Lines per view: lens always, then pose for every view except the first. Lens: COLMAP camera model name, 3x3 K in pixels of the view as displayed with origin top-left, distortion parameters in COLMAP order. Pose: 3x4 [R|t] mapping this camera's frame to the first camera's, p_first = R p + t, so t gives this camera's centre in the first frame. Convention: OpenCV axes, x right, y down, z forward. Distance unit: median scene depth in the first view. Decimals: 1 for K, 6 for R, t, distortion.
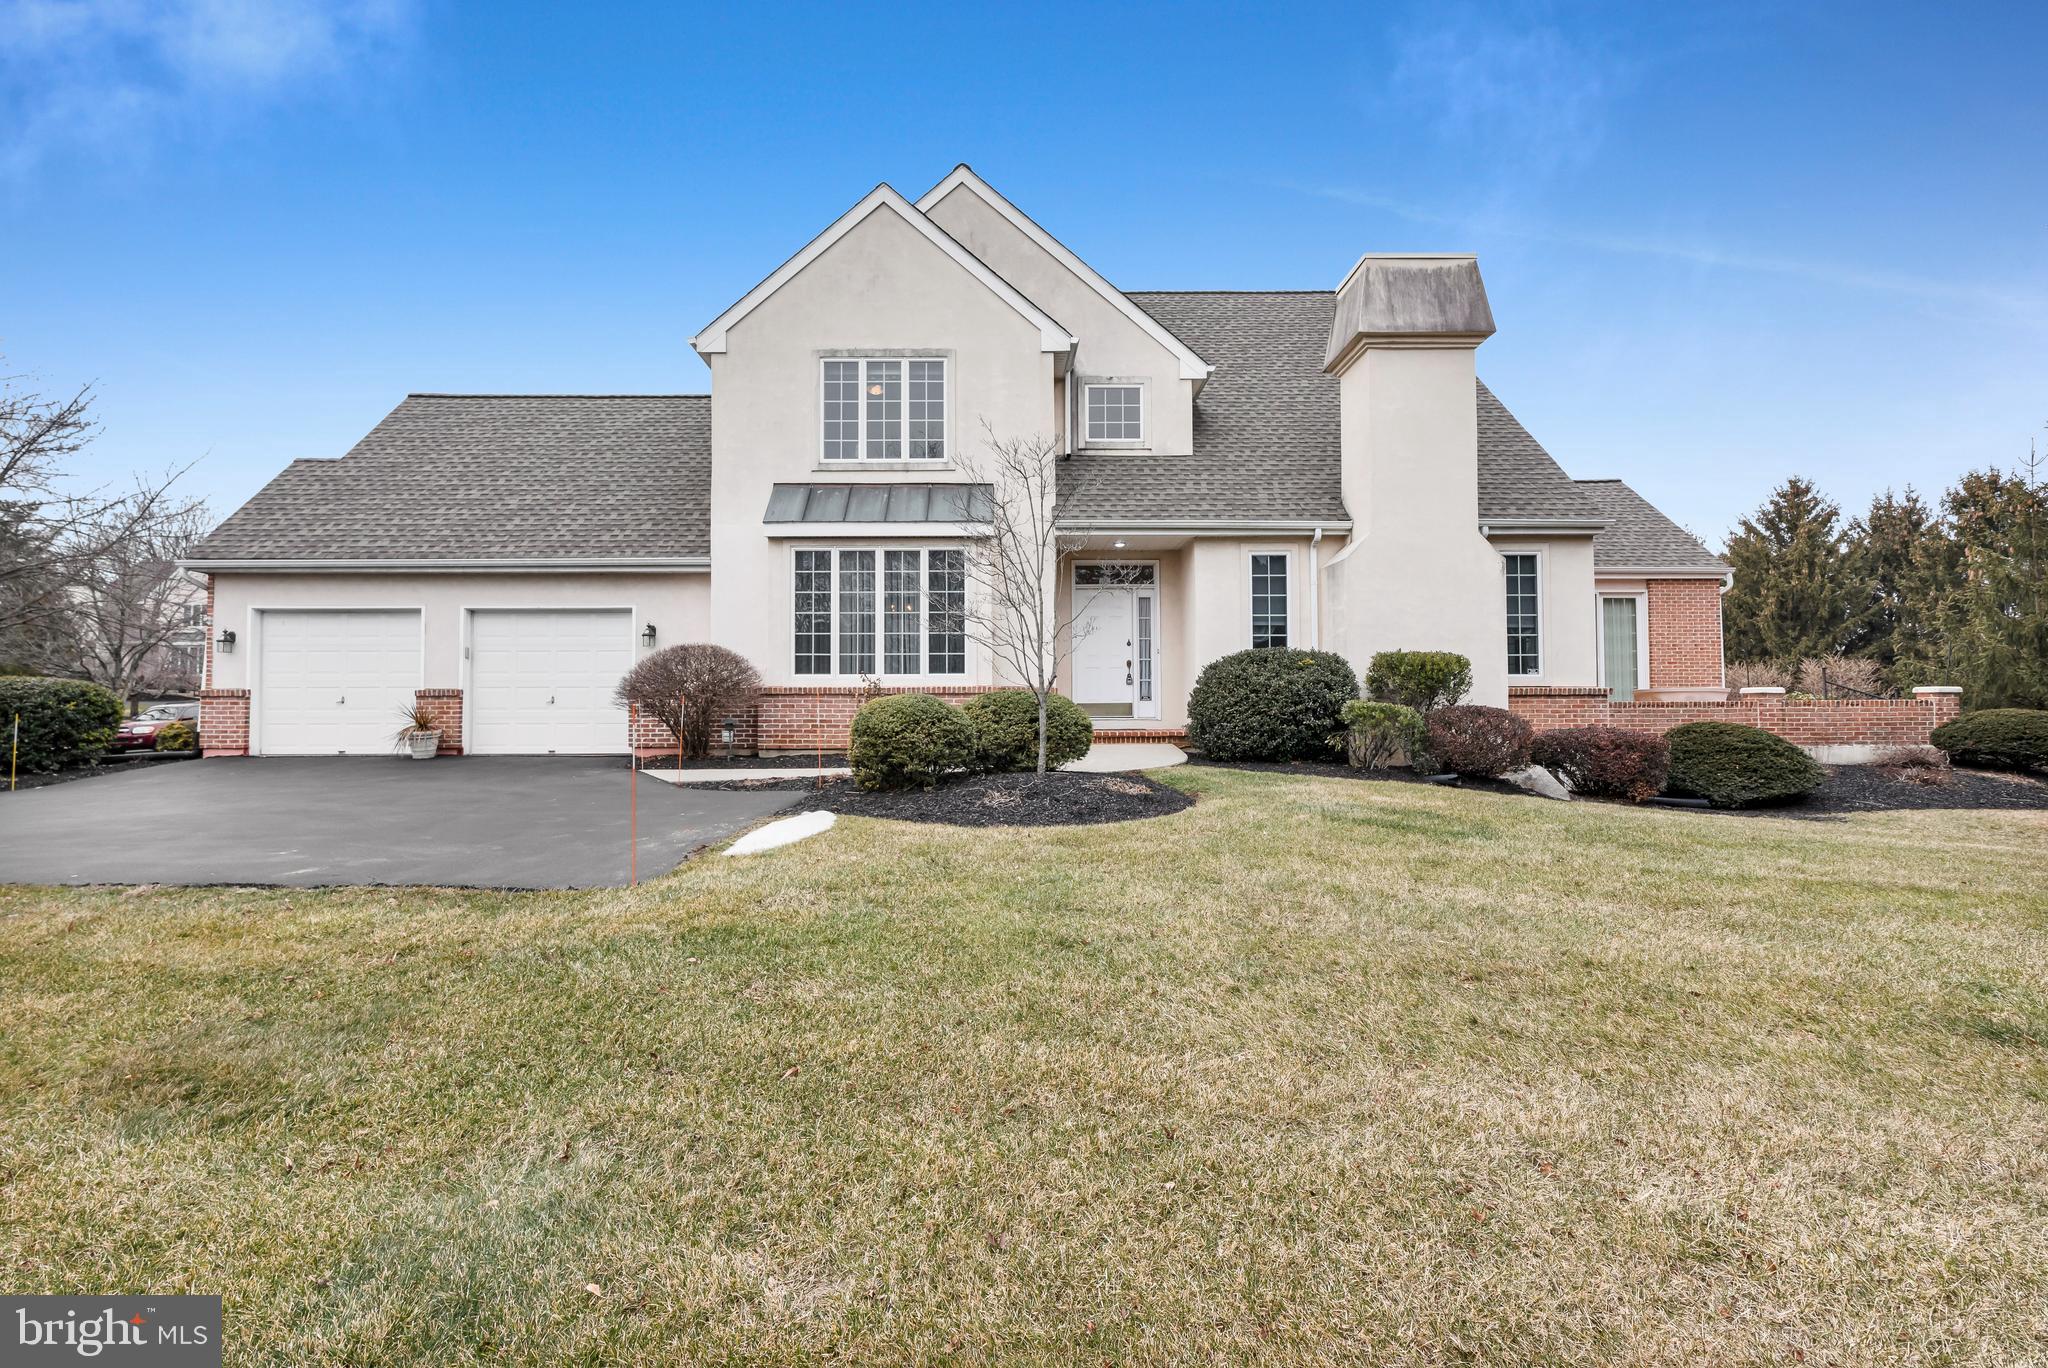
lens RADIAL K [[899.2, 0, 998.4], [0, 899.2, 676.6], [0, 0, 1]] dist [0.009198, -0.000260]
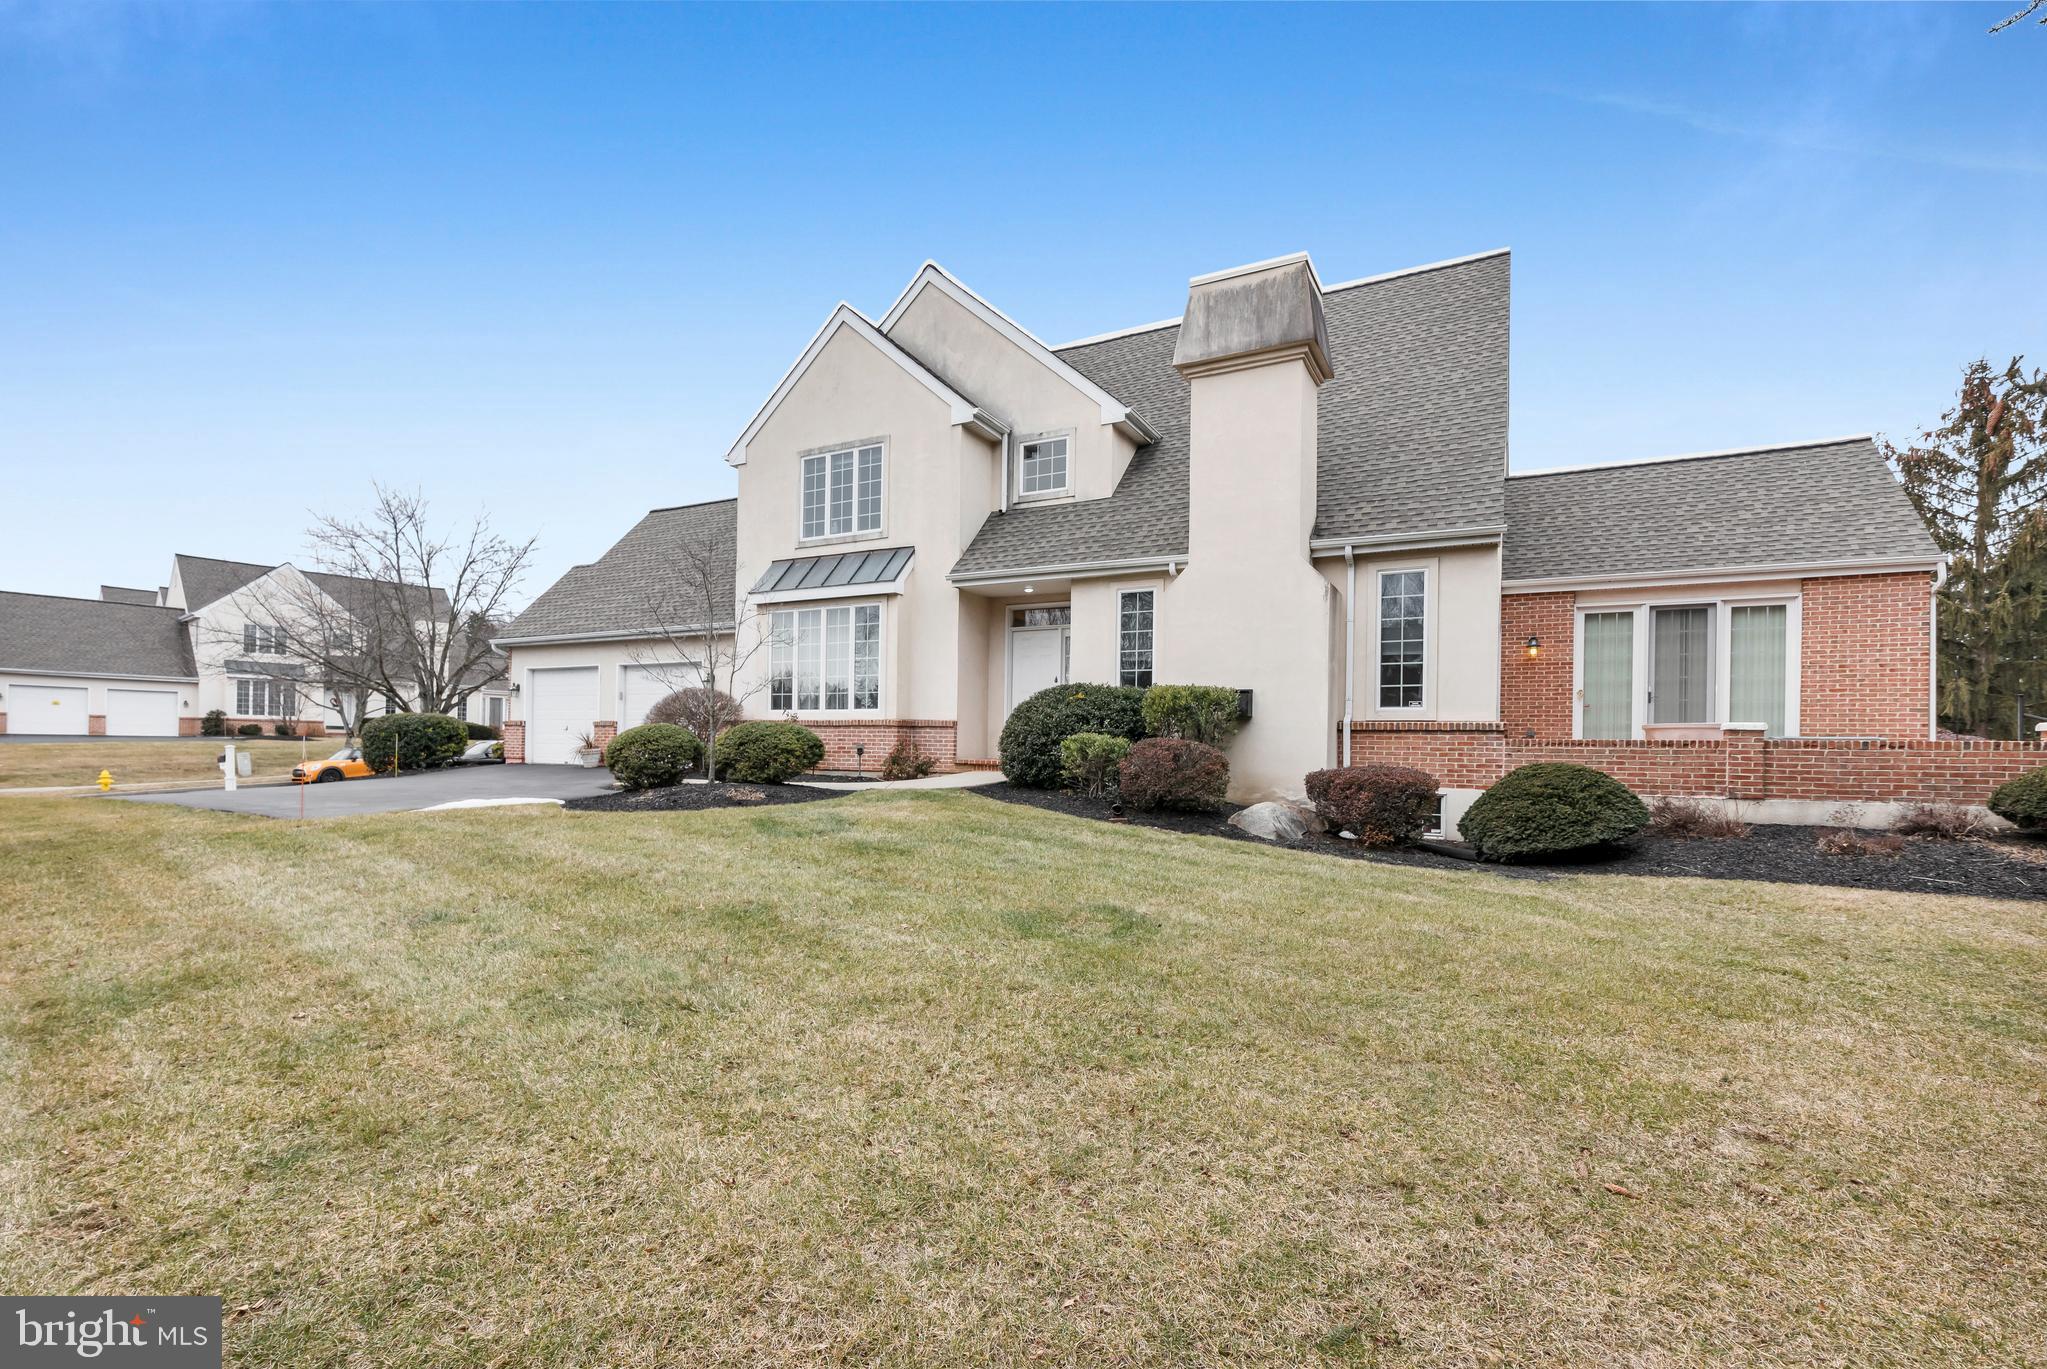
lens RADIAL K [[928.7, 0, 1000.3], [0, 928.7, 726.9], [0, 0, 1]] dist [0.016694, 0.000308]
pose [[0.872182, 0.005776, -0.489148, 0.680229], [0.002289, 0.999871, 0.015889, 0.001314], [0.489177, -0.014977, 0.872056, -0.000189]]
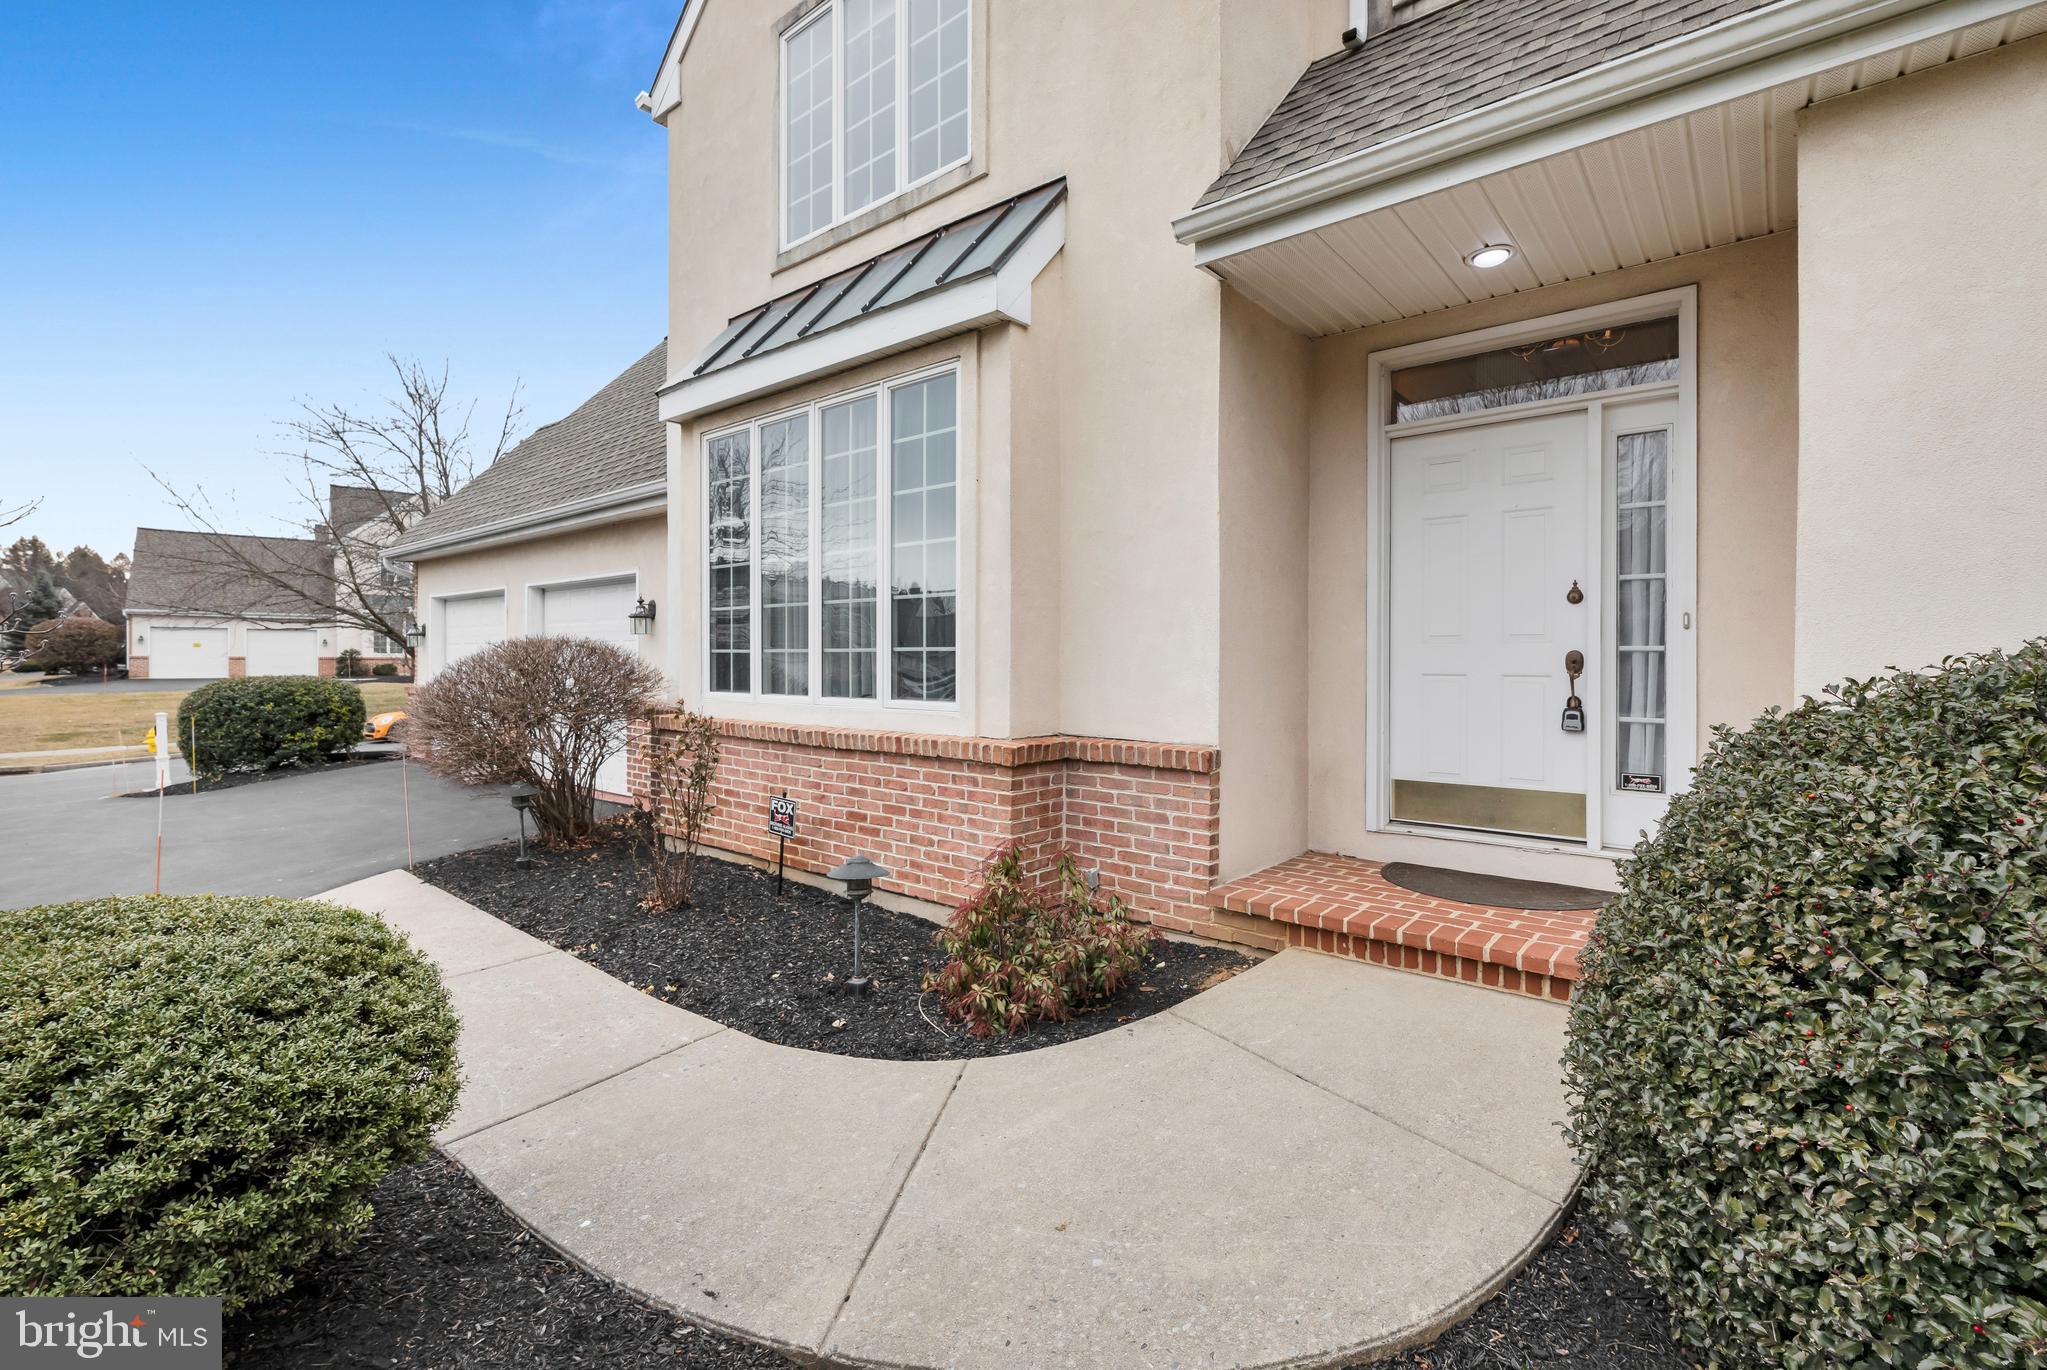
lens RADIAL K [[898.2, 0, 1014.1], [0, 898.2, 657.8], [0, 0, 1]] dist [0.018461, -0.000050]
pose [[0.759555, 0.004563, -0.650427, 0.215831], [0.021585, 0.999248, 0.032216, -0.032108], [0.650085, -0.038510, 0.758885, 0.700069]]
